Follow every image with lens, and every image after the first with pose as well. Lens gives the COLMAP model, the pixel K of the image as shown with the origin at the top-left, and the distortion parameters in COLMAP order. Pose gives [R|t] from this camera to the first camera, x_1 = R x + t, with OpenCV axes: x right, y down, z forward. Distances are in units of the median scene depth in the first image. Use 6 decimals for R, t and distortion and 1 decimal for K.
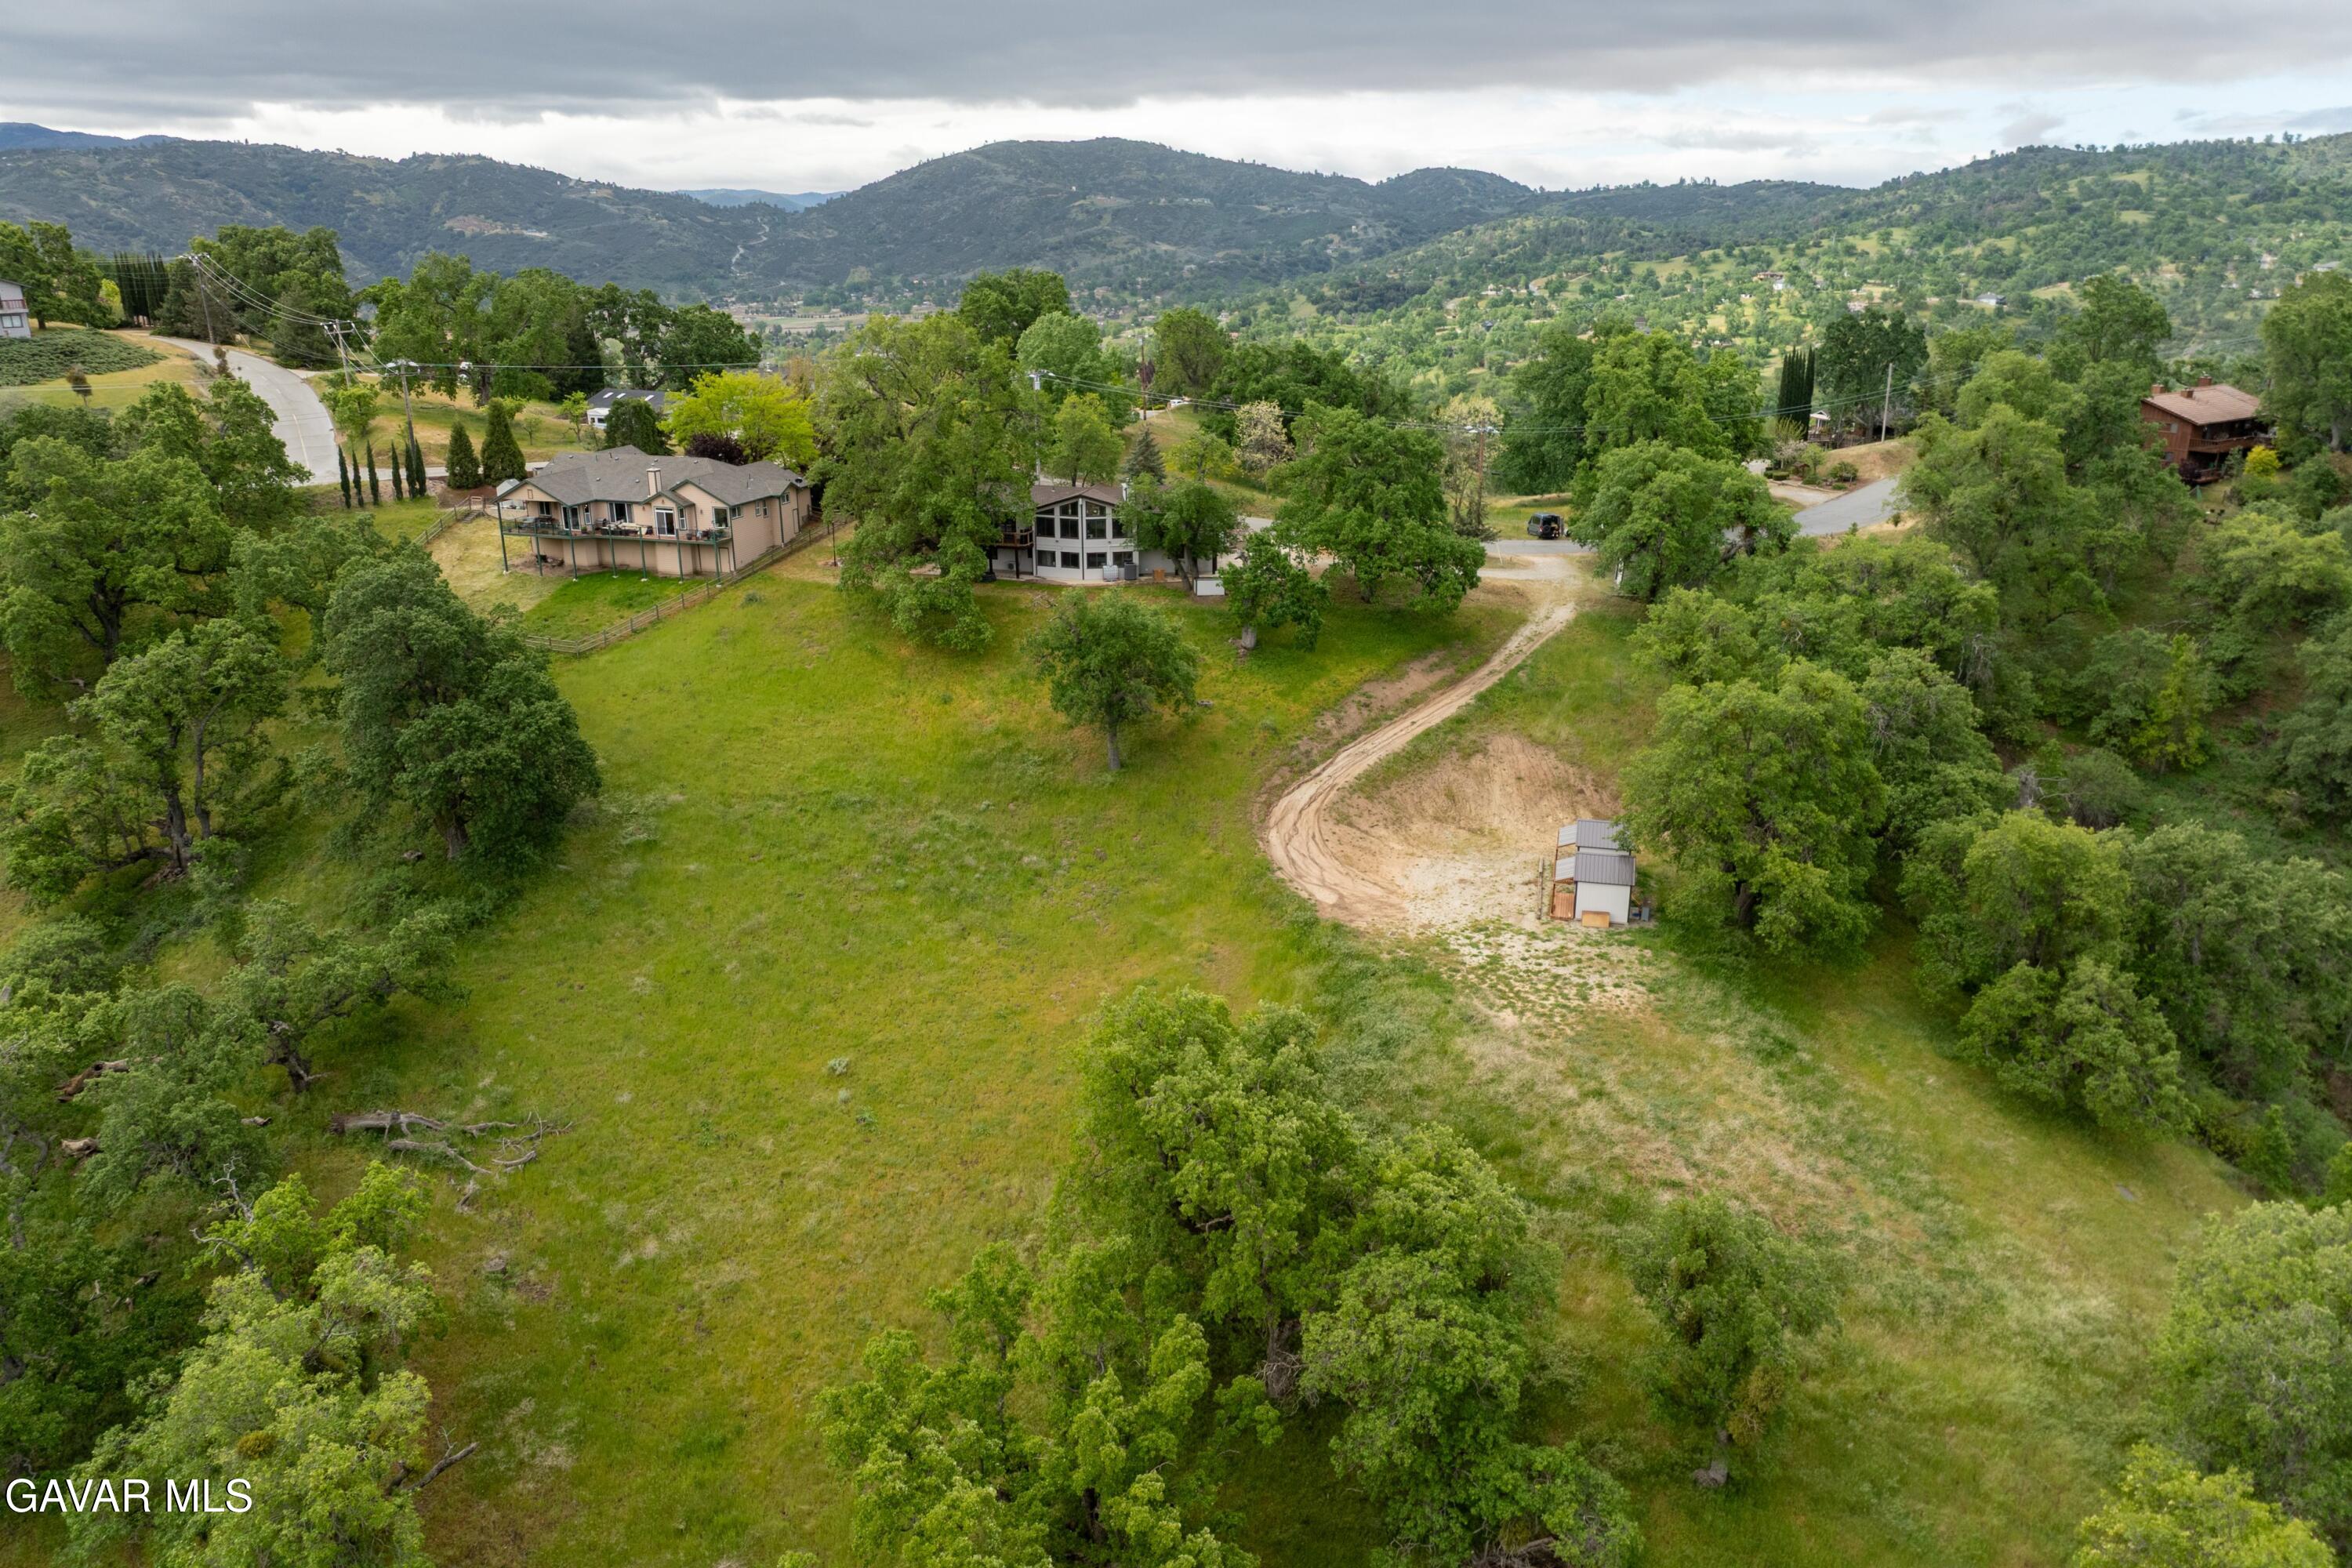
lens RADIAL K [[1646.3, 0, 1180.3], [0, 1646.3, 747.5], [0, 0, 1]] dist [-0.017496, -0.045788]
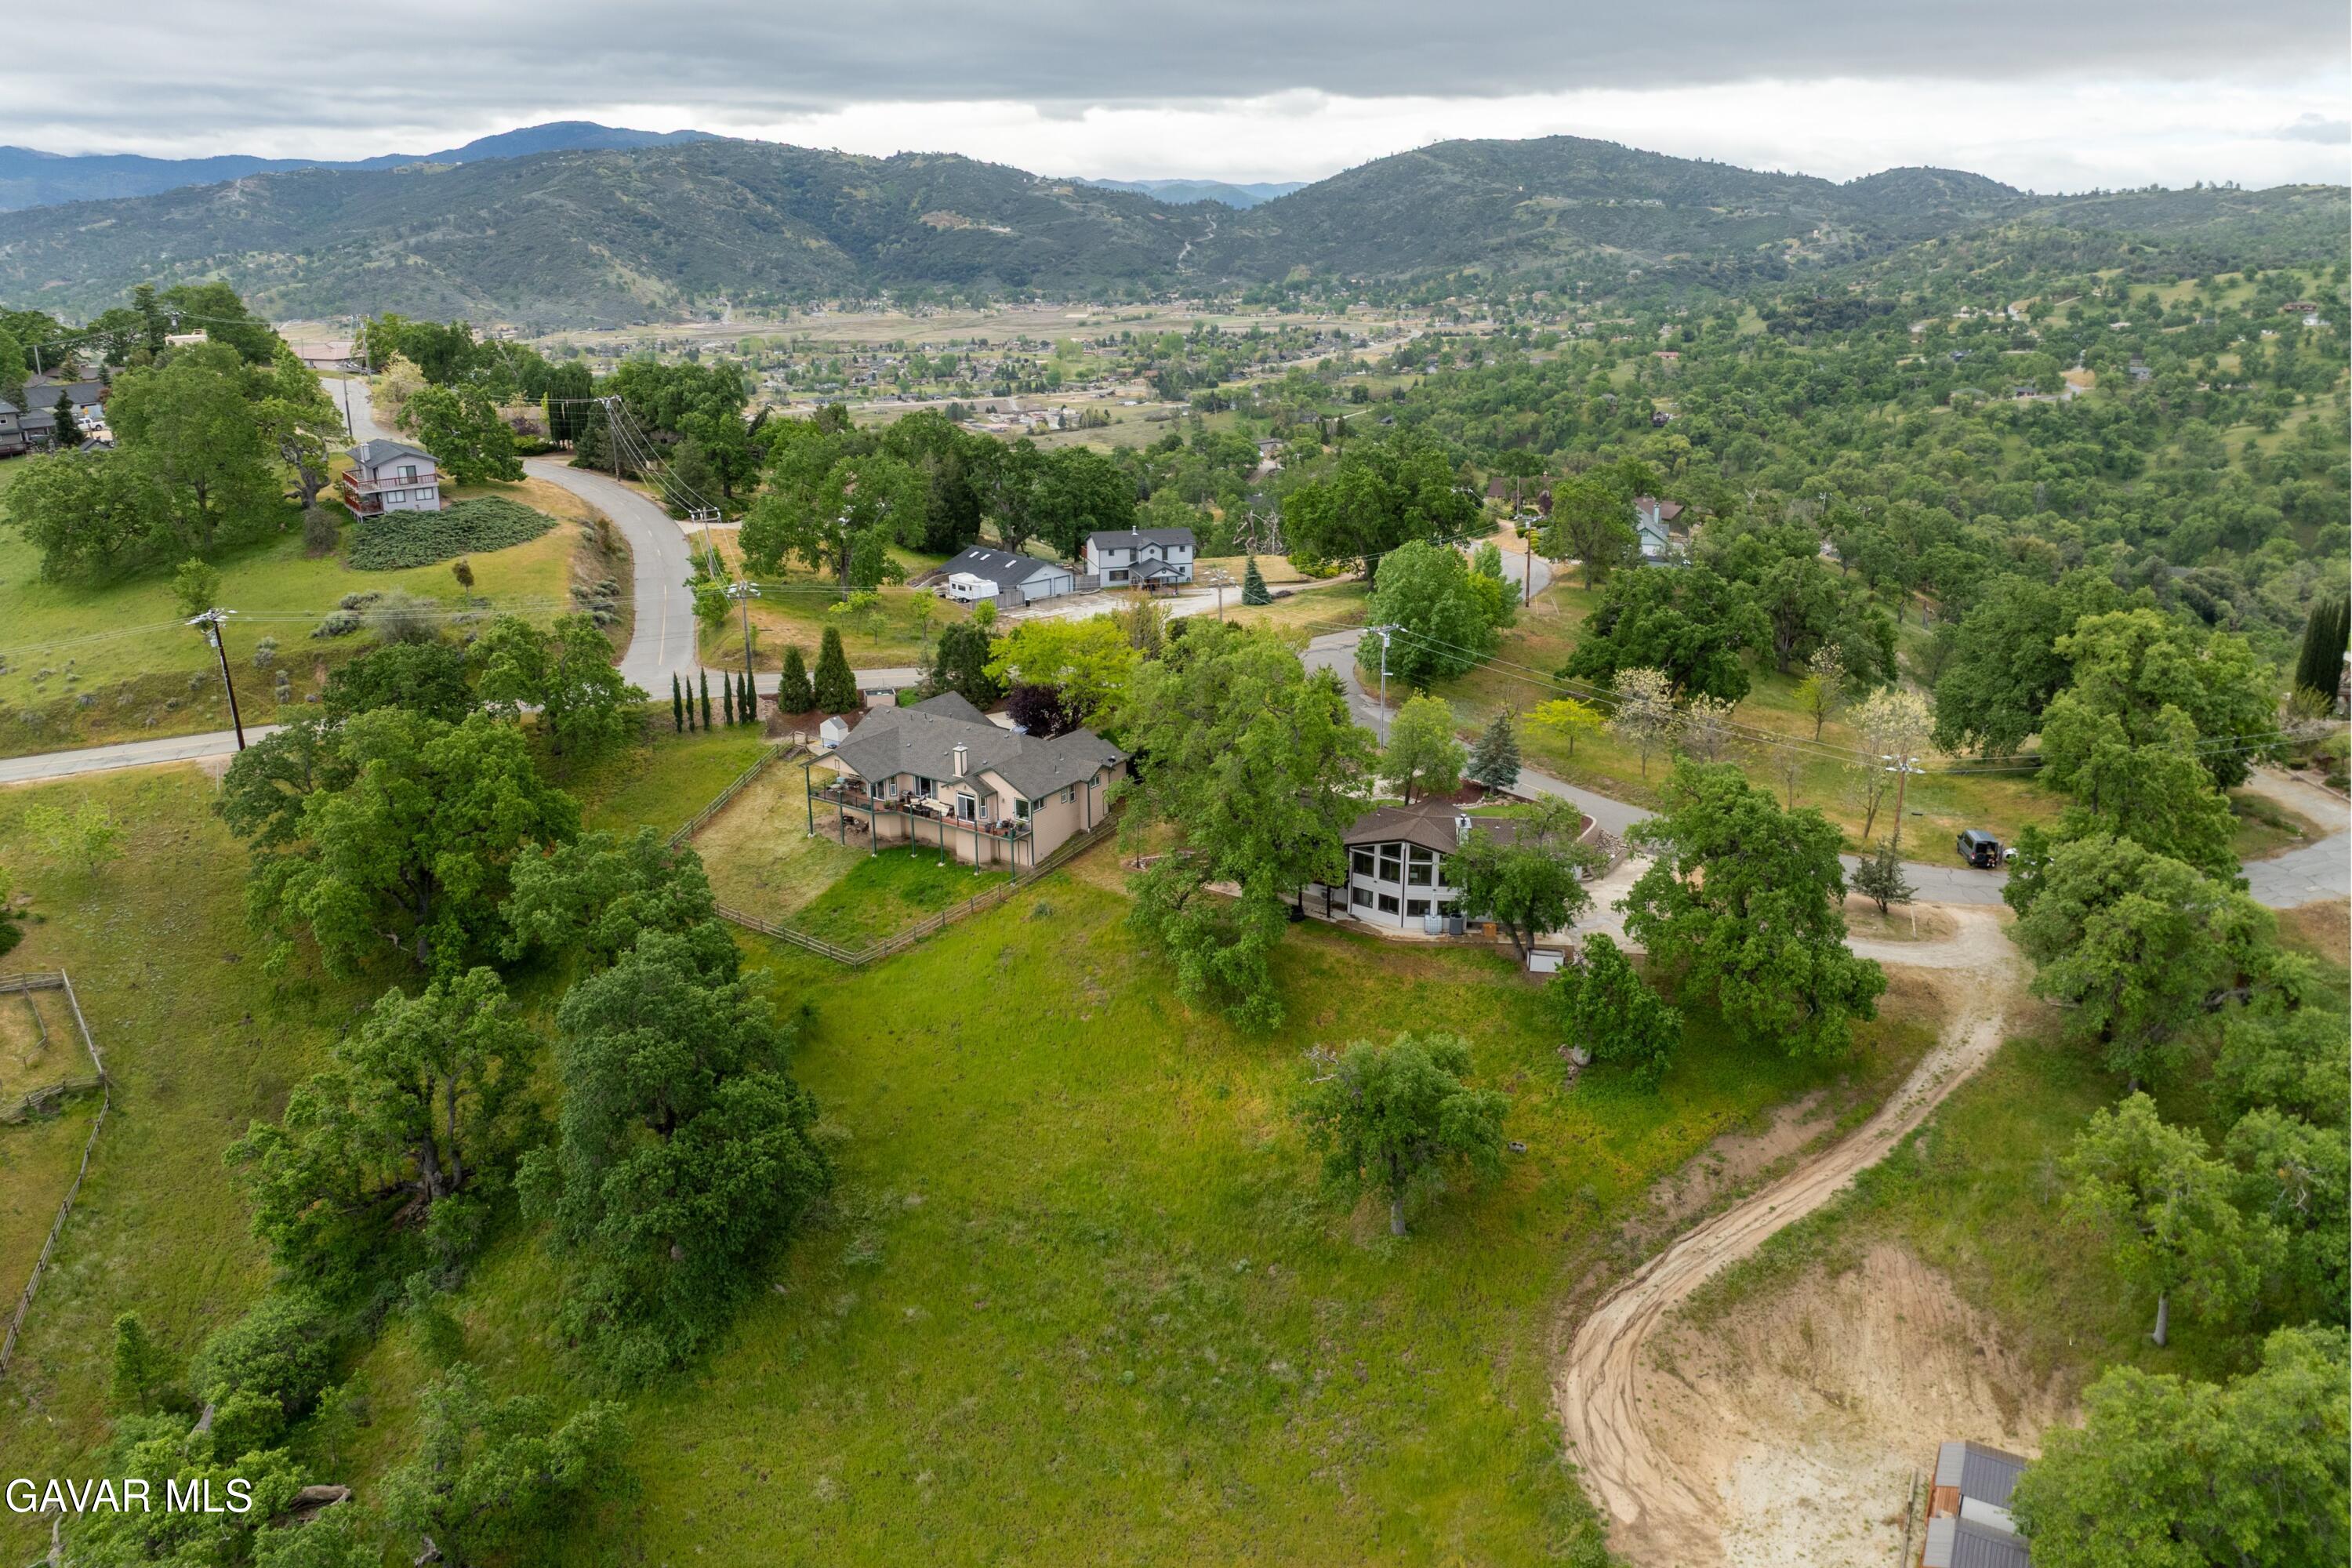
lens RADIAL K [[1655.9, 0, 1174.7], [0, 1655.9, 693.9], [0, 0, 1]] dist [-0.039638, -0.003541]
pose [[0.966530, 0.074686, -0.245443, 0.029908], [-0.081934, 0.996448, -0.019436, -0.193139], [0.243120, 0.038895, 0.969216, 0.106827]]
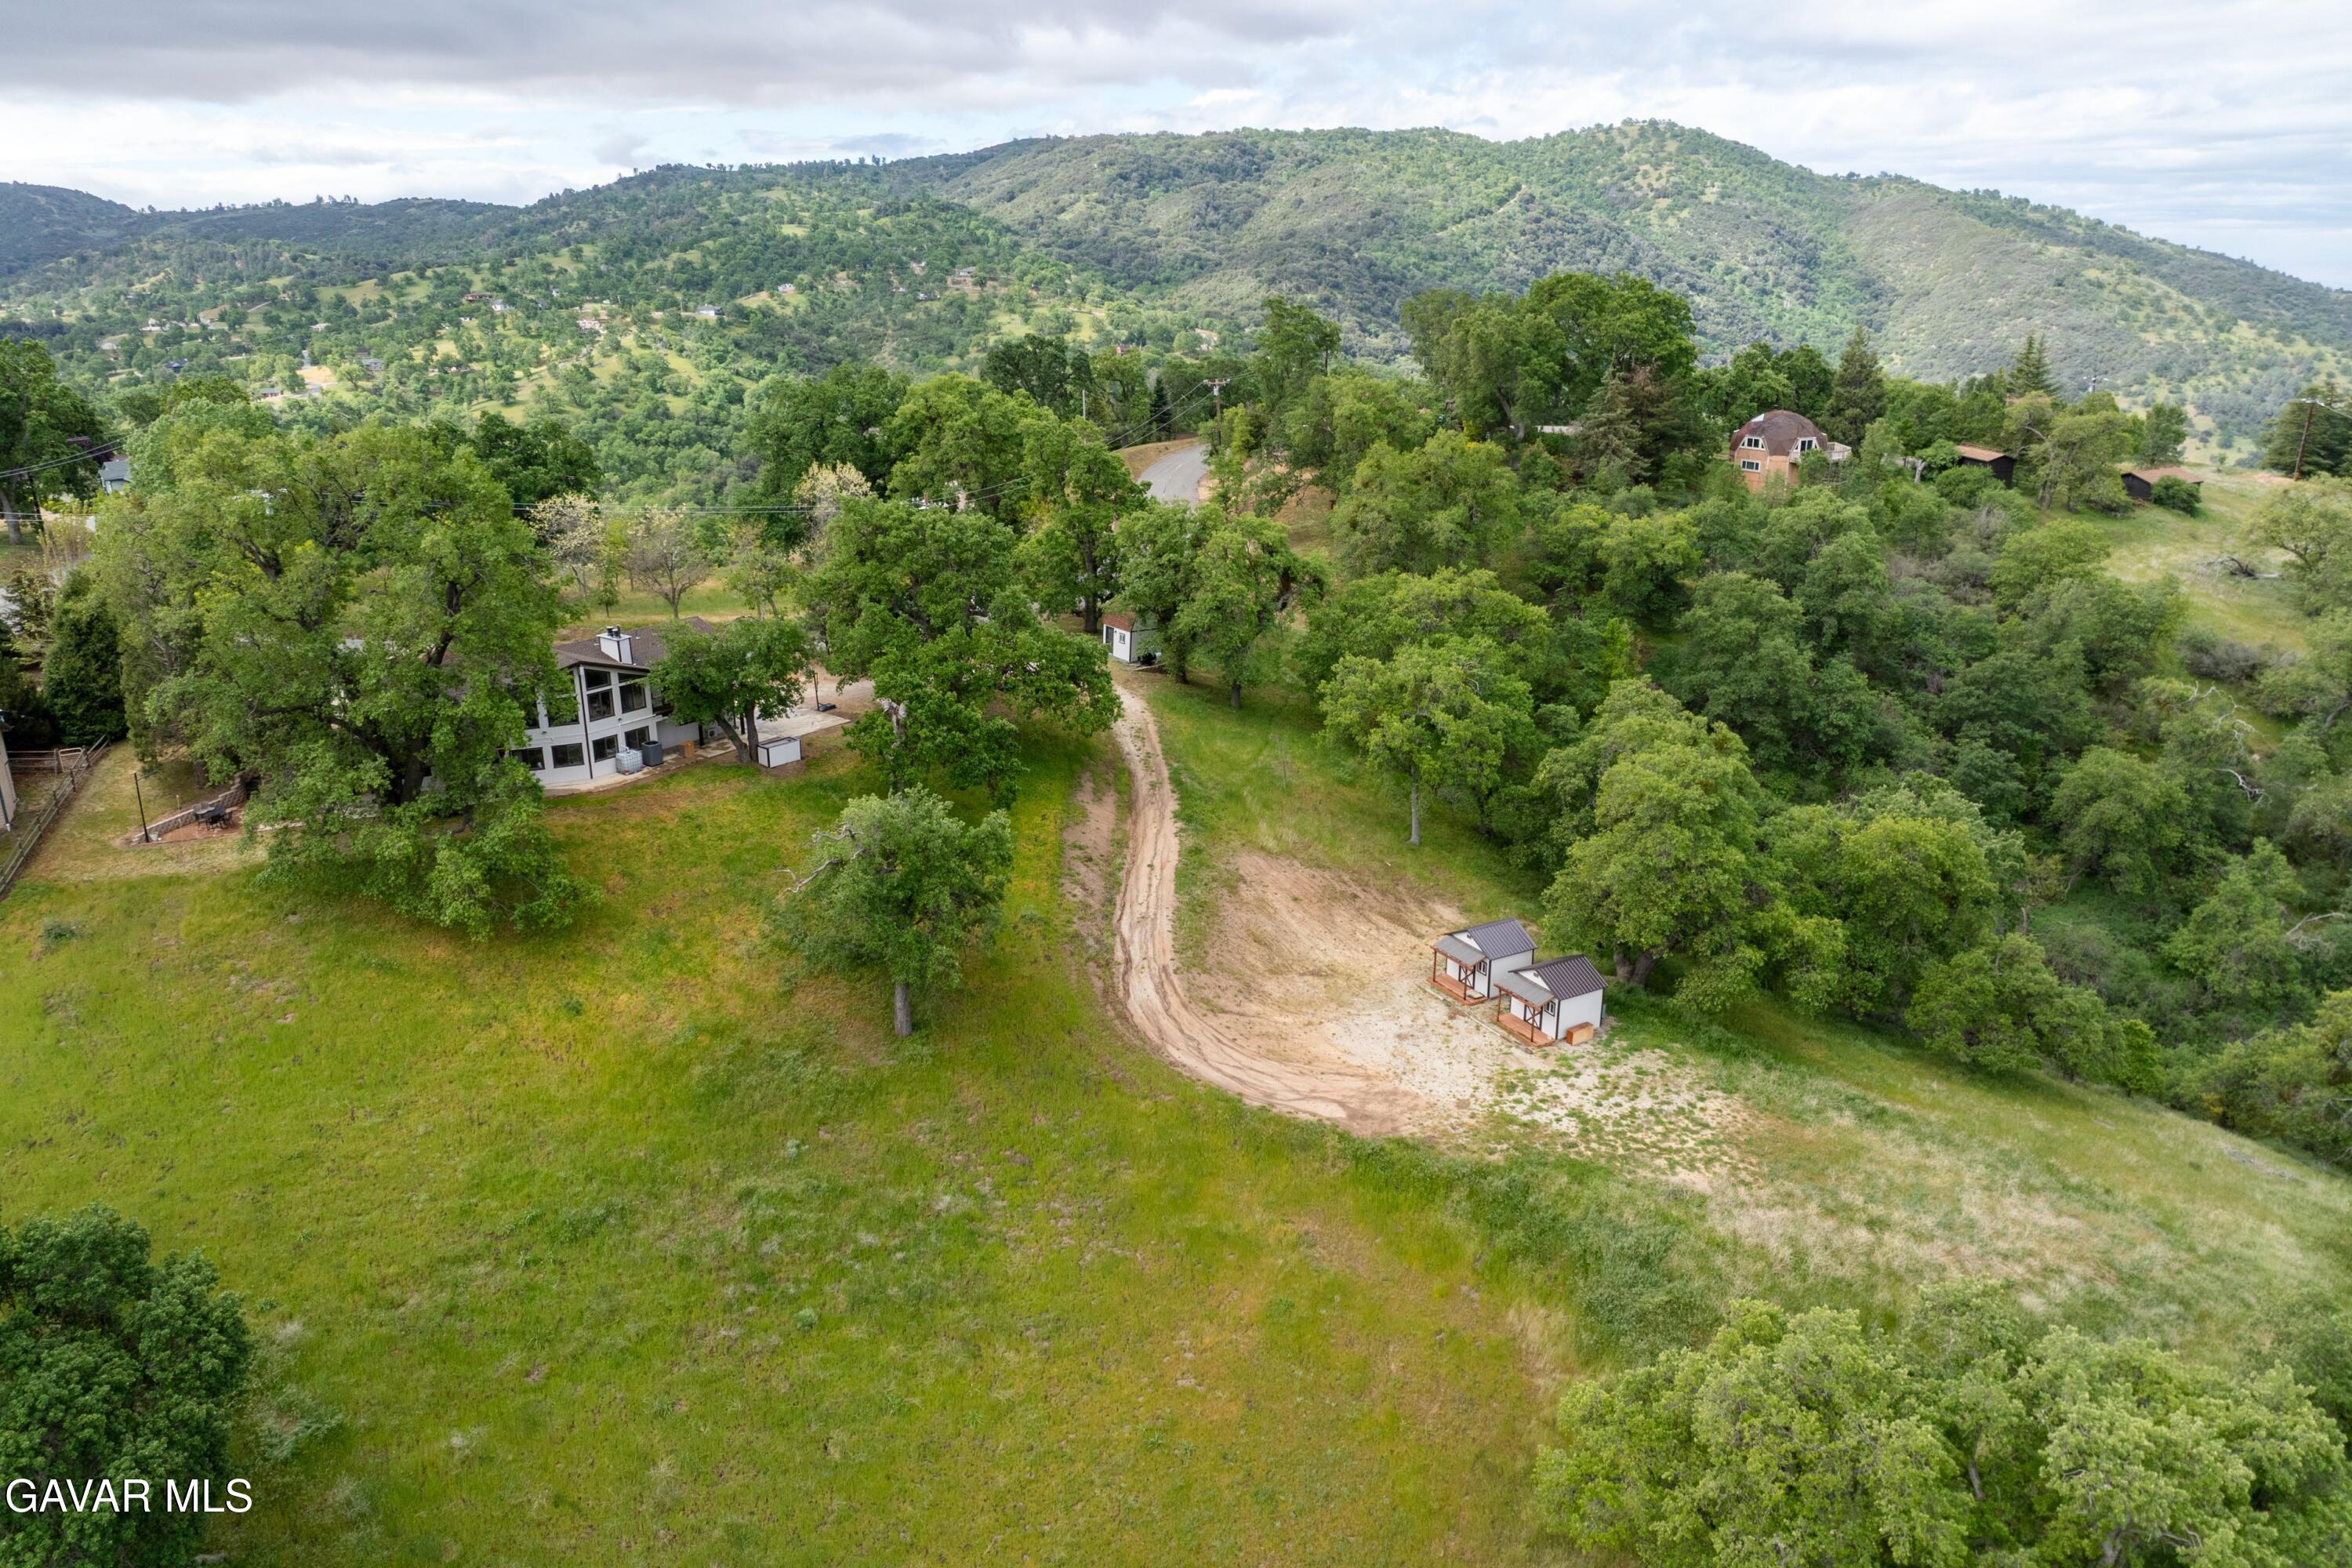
lens RADIAL K [[1638.3, 0, 1176.0], [0, 1638.3, 784.0], [0, 0, 1]] dist [-0.034619, 0.001269]
pose [[0.734157, -0.215981, 0.643713, -0.314245], [0.207901, 0.974028, 0.089698, -0.106975], [-0.646368, 0.067976, 0.759992, 0.301022]]
